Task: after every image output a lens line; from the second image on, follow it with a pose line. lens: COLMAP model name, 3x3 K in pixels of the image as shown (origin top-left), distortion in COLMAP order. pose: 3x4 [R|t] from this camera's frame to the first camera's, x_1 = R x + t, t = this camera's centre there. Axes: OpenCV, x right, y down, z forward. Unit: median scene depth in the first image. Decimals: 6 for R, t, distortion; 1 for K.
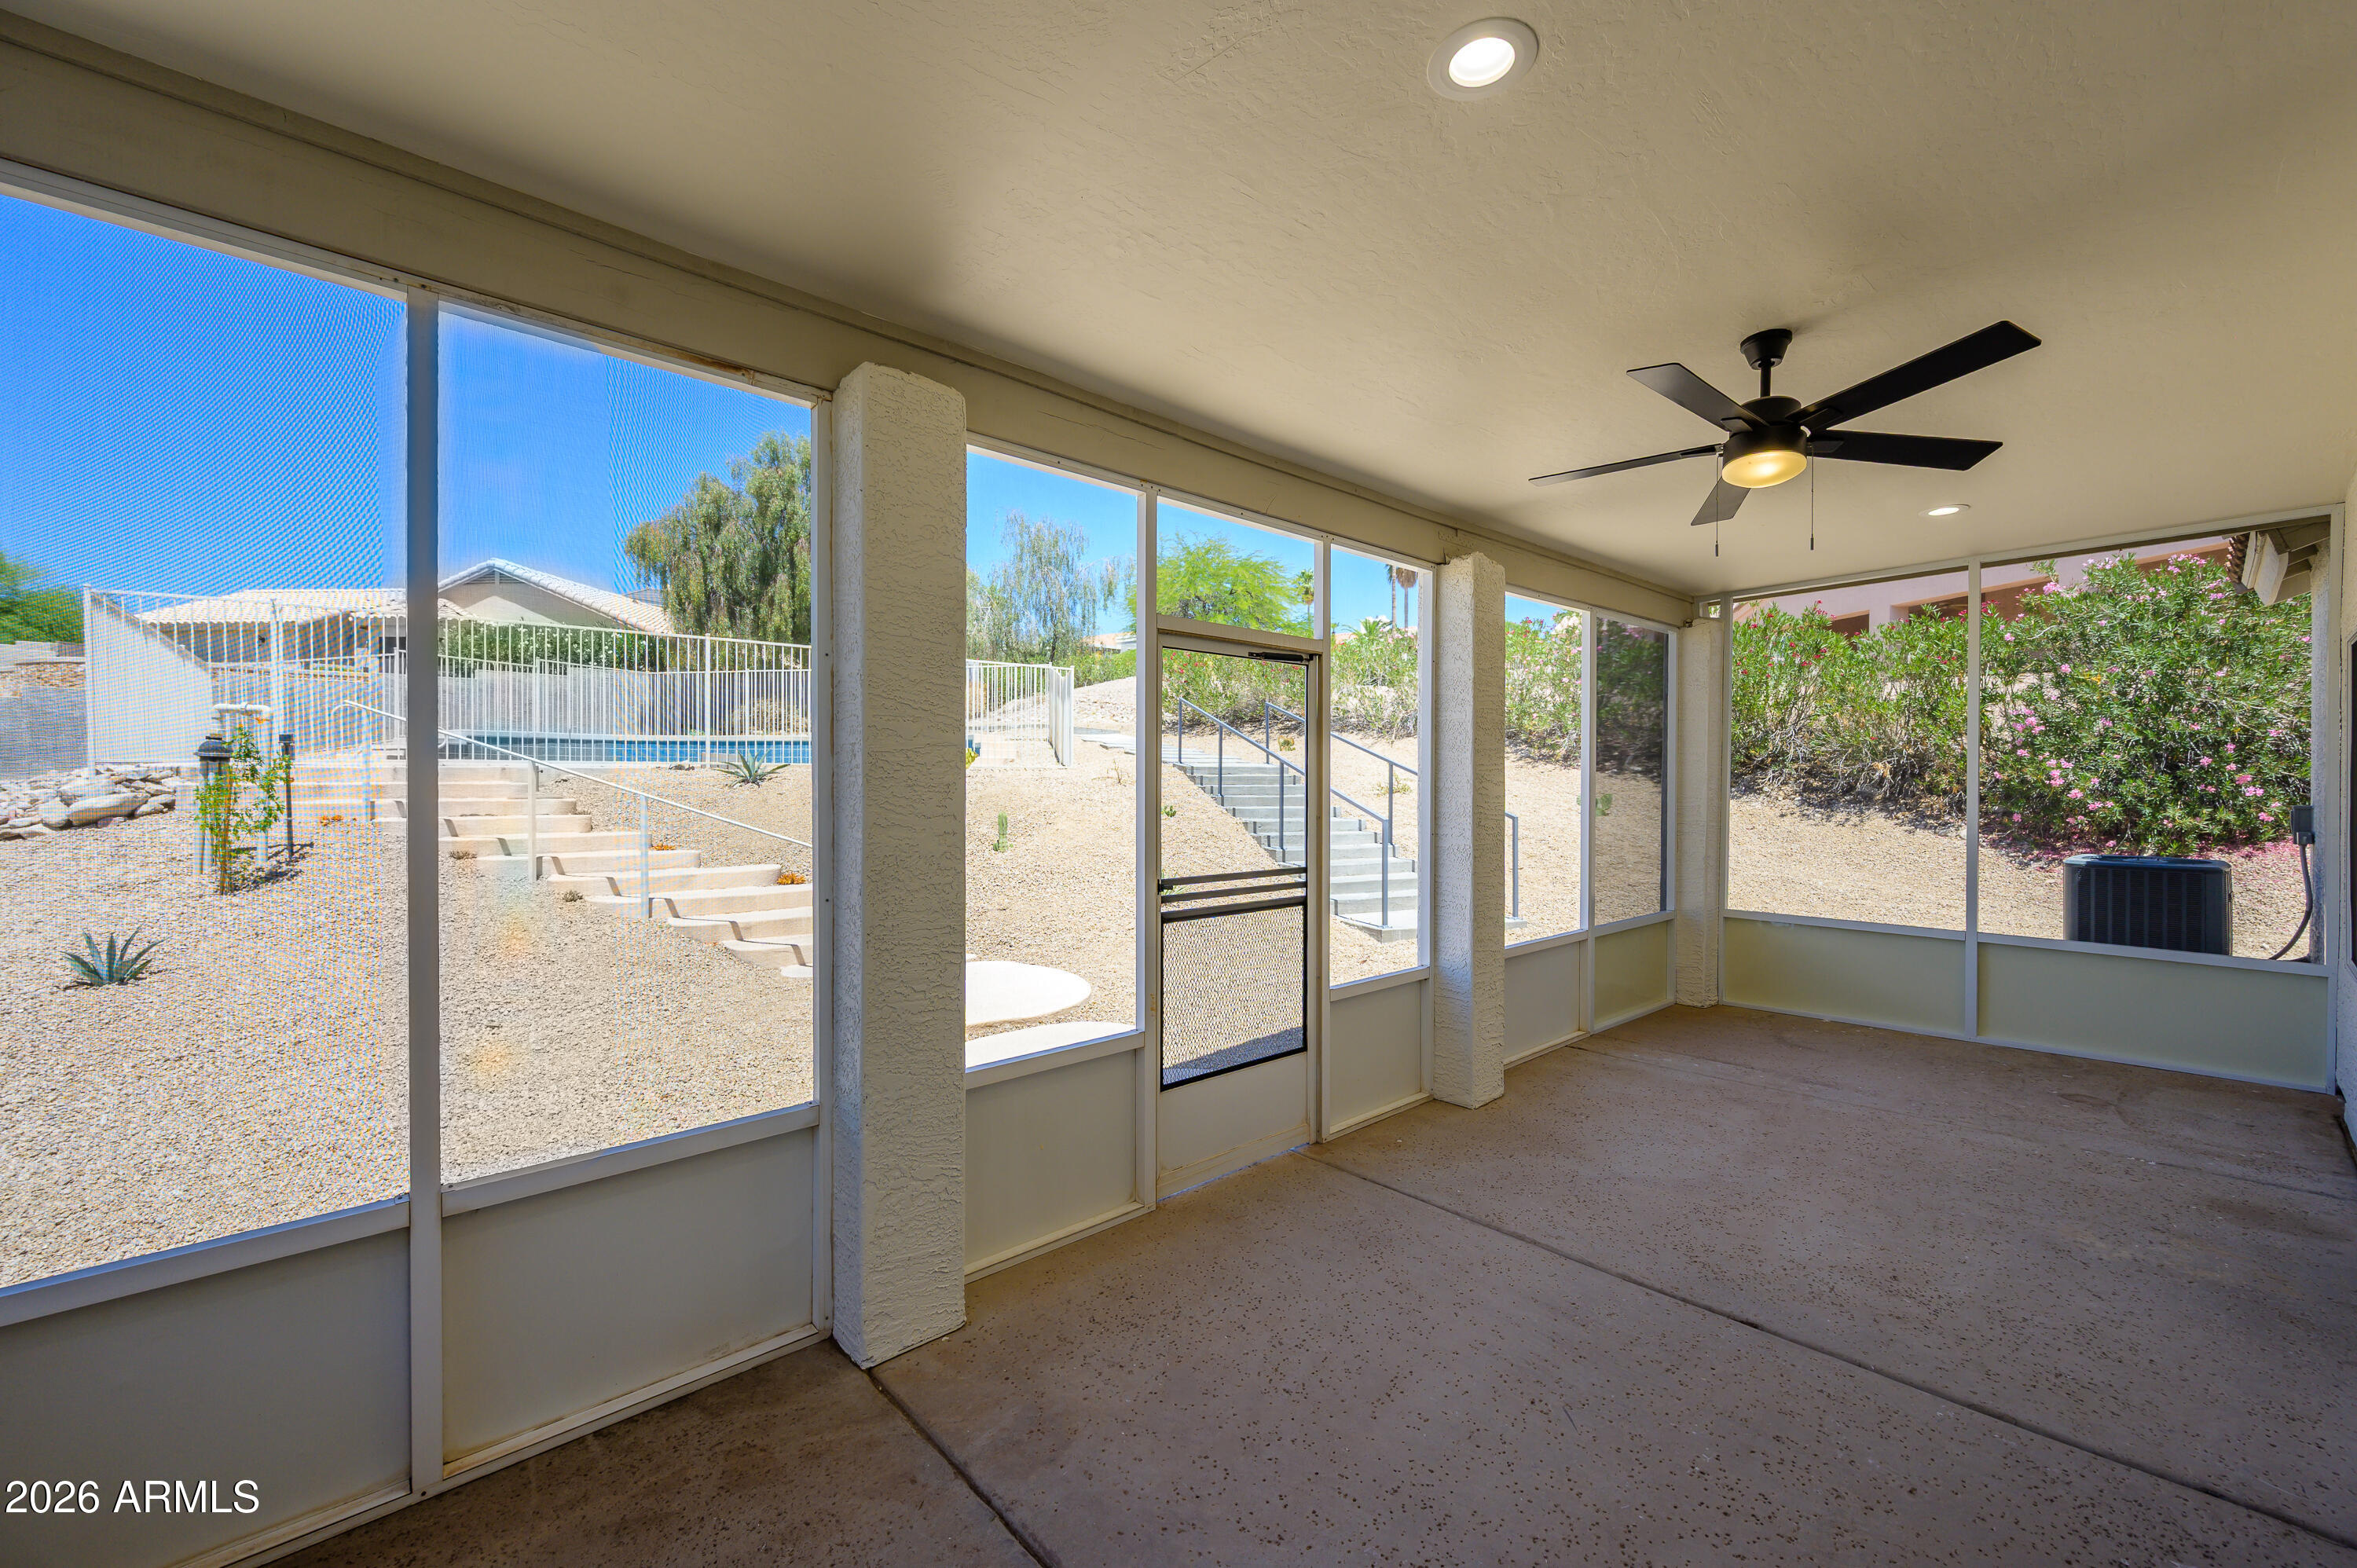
lens RADIAL K [[939.7, 0, 1178.5], [0, 939.7, 784.0], [0, 0, 1]] dist [-0.000033, -0.000037]
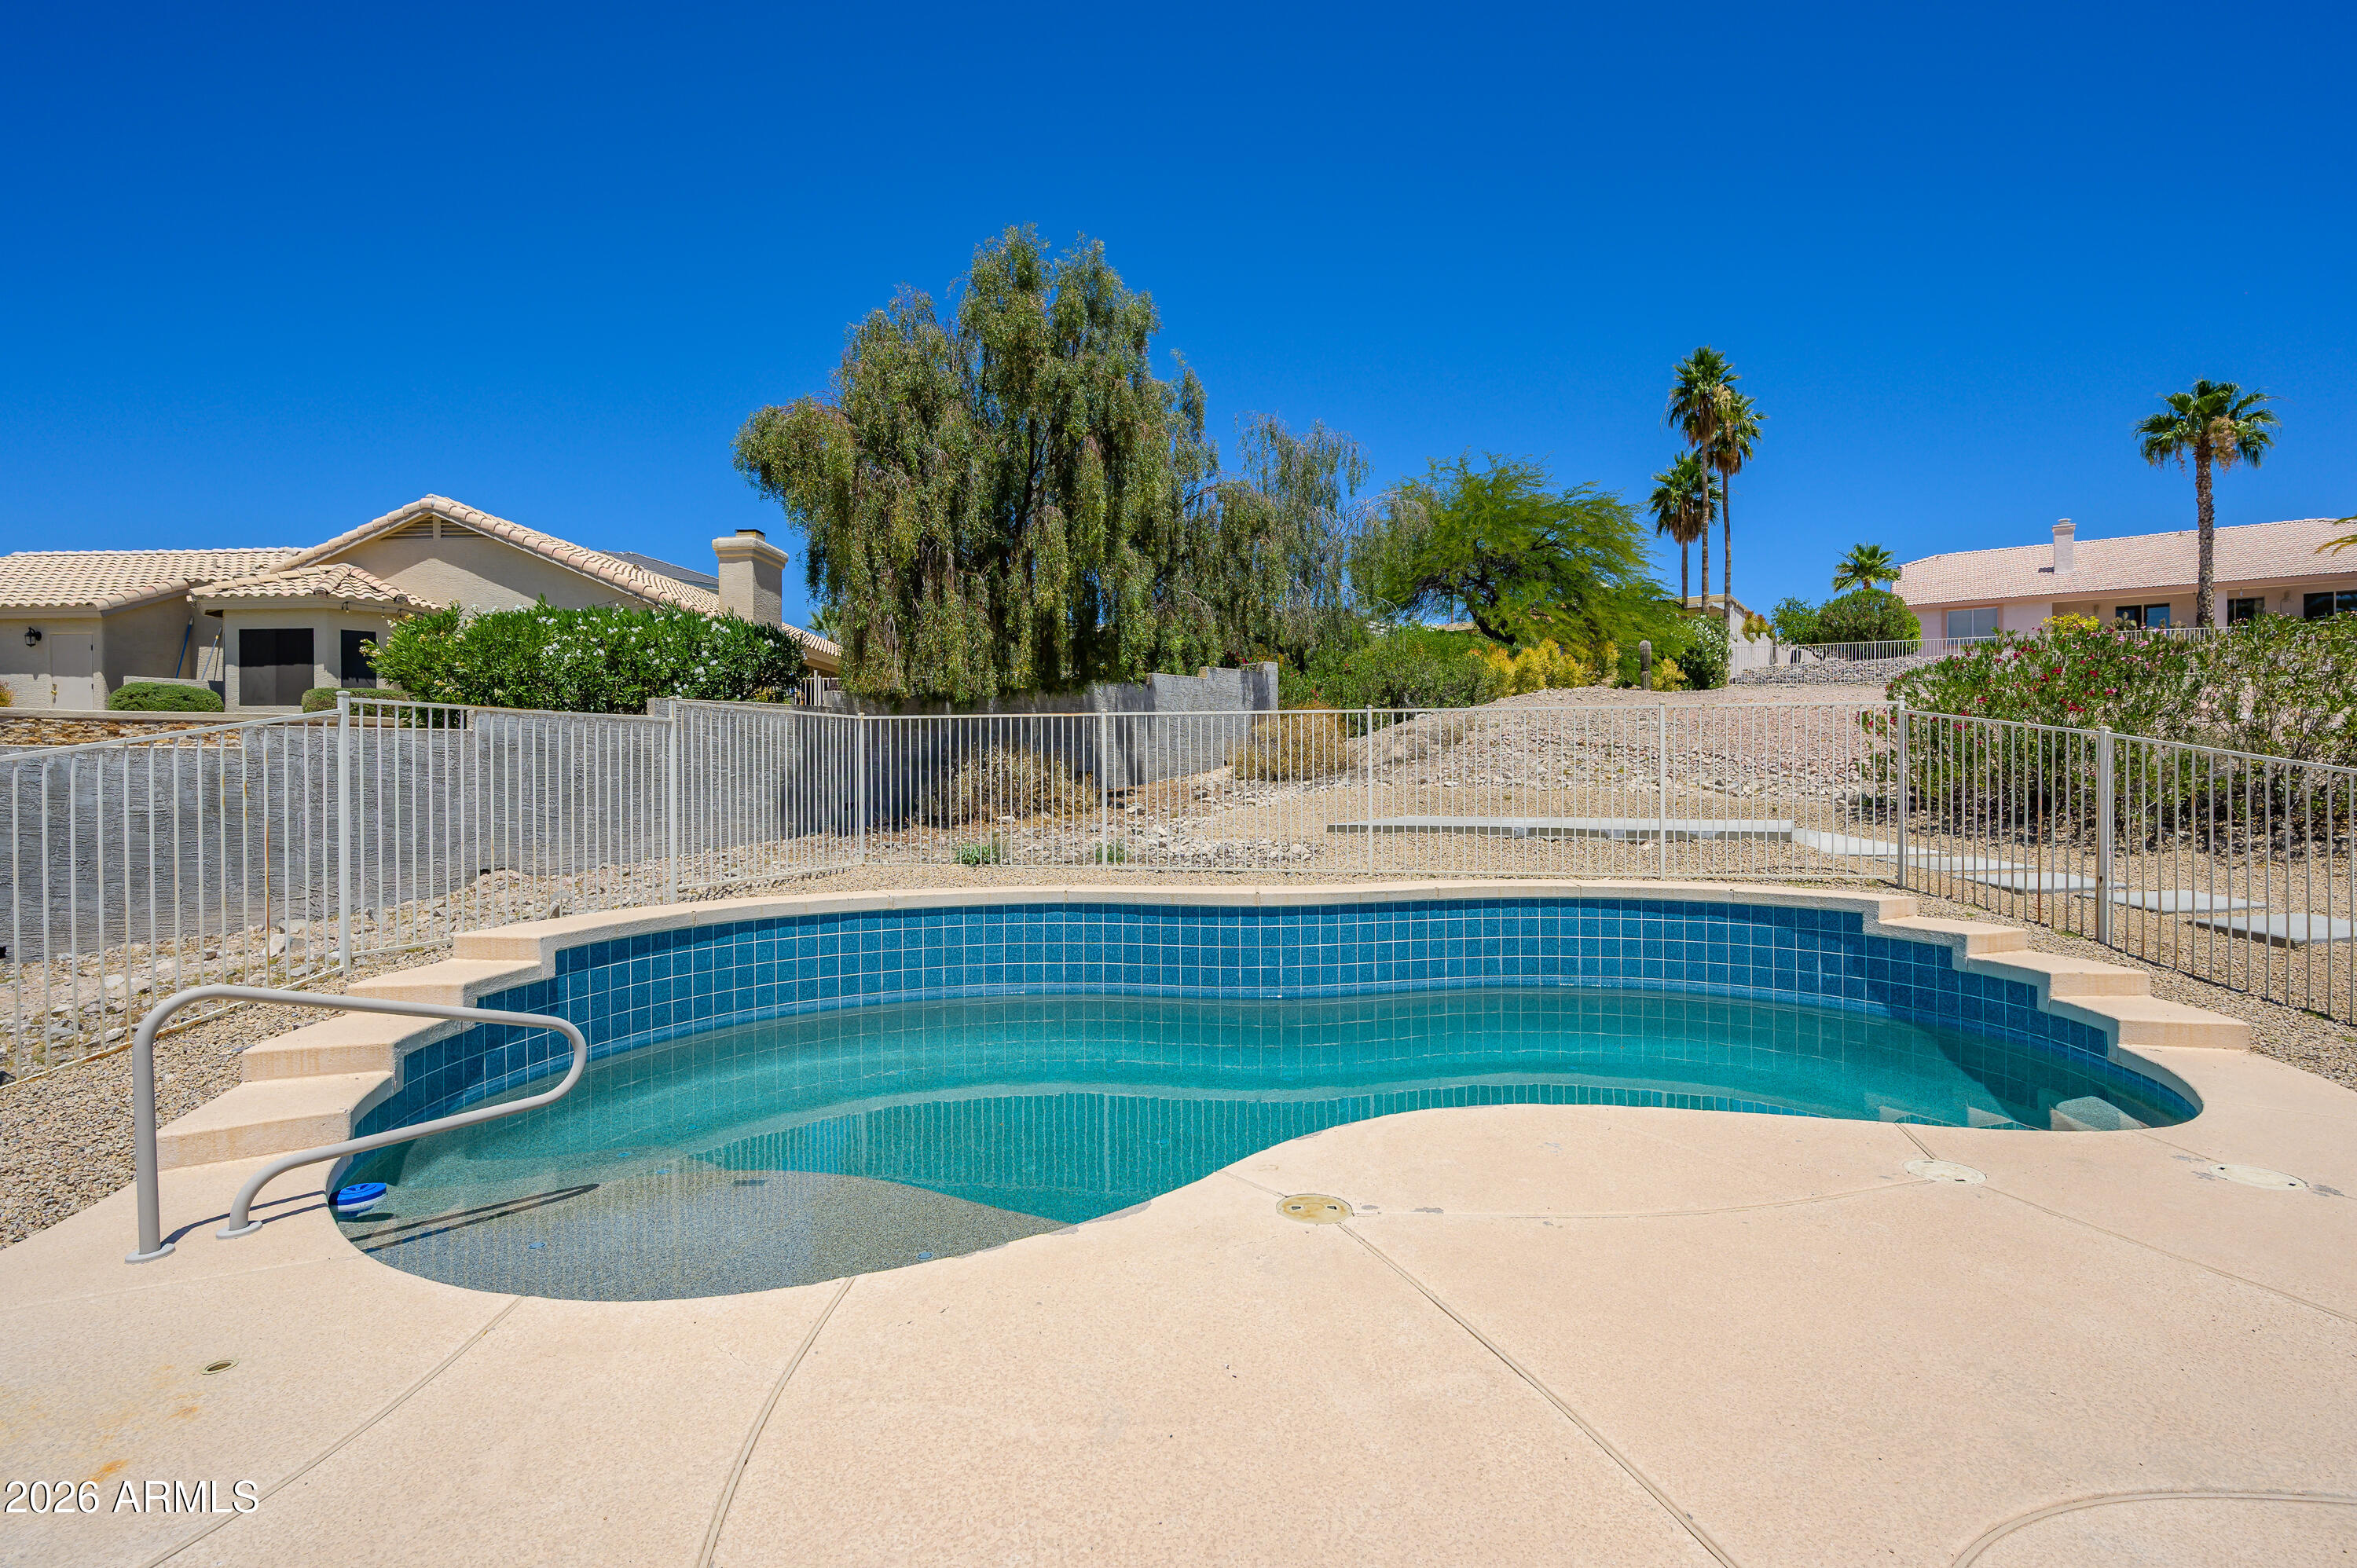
lens RADIAL K [[1097.3, 0, 1178.5], [0, 1097.3, 784.0], [0, 0, 1]] dist [-0.000109, 0.000107]
pose [[0.999891, -0.007483, 0.012754, -0.355465], [0.007489, 0.999972, -0.000423, -0.071559], [-0.012751, 0.000518, 0.999919, 0.399696]]
